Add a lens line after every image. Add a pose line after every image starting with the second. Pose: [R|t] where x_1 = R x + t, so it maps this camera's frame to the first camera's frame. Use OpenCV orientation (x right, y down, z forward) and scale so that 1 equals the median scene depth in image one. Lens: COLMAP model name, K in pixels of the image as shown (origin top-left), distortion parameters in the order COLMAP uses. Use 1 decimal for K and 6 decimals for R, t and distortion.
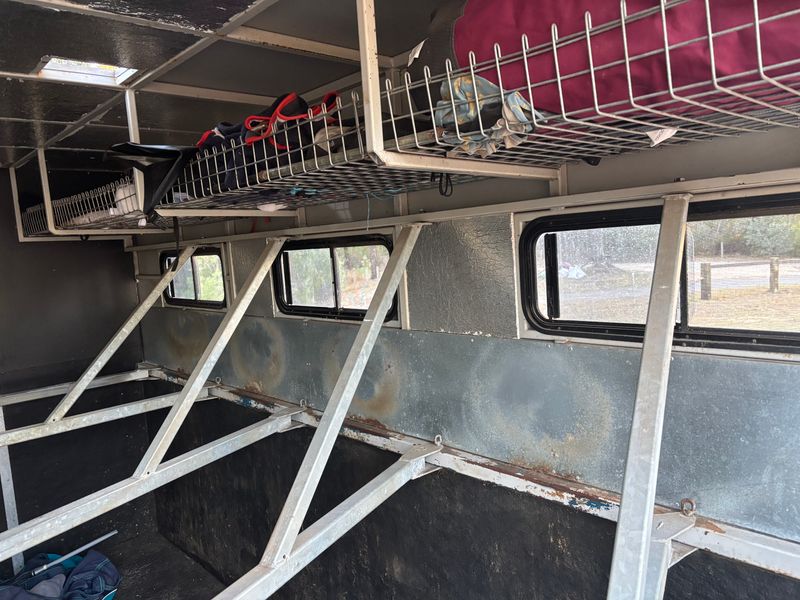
lens RADIAL K [[602.7, 0, 403.9], [0, 602.7, 297.9], [0, 0, 1]] dist [0.051785, -0.056758]
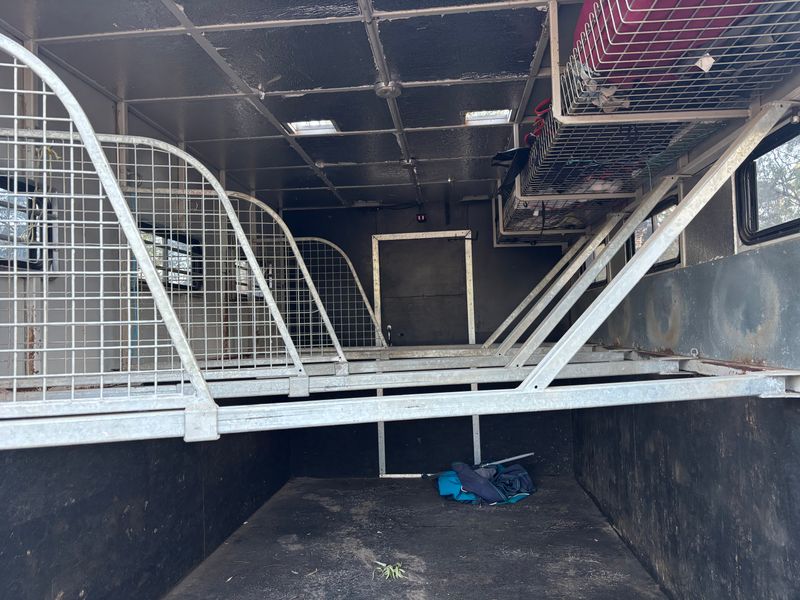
lens RADIAL K [[602.7, 0, 399.4], [0, 602.7, 301.4], [0, 0, 1]] dist [0.051785, -0.056758]
pose [[0.669958, 0.017161, -0.742200, 0.602851], [-0.082367, 0.995279, -0.051337, 0.260468], [0.737815, 0.095527, 0.668209, -0.284931]]
